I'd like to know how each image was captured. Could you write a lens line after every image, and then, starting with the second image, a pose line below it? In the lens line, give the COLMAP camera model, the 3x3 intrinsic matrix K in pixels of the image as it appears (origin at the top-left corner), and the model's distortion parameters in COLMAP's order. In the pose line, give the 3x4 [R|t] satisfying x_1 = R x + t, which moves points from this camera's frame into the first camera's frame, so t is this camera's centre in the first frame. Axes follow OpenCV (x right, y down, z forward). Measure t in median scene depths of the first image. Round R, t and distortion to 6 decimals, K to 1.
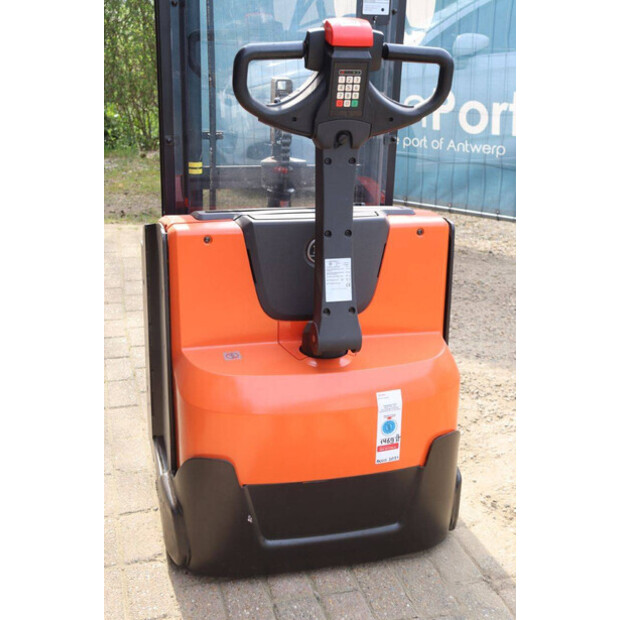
lens RADIAL K [[843.4, 0, 309.8], [0, 843.4, 305.7], [0, 0, 1]] dist [0.085301, 0.000000]
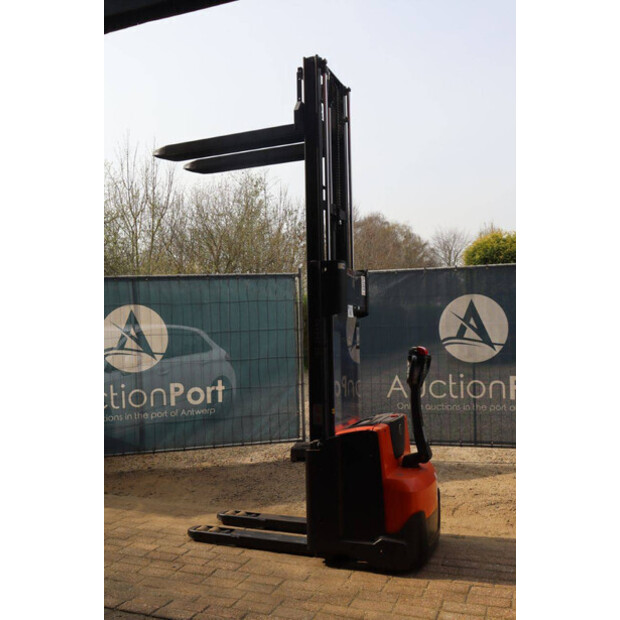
lens RADIAL K [[607.1, 0, 308.4], [0, 607.1, 311.1], [0, 0, 1]] dist [-0.076255, 0.000000]
pose [[0.596030, -0.006908, 0.802932, -1.680300], [0.299369, 0.929777, -0.214227, -0.087704], [-0.745068, 0.368059, 0.556243, 0.036640]]
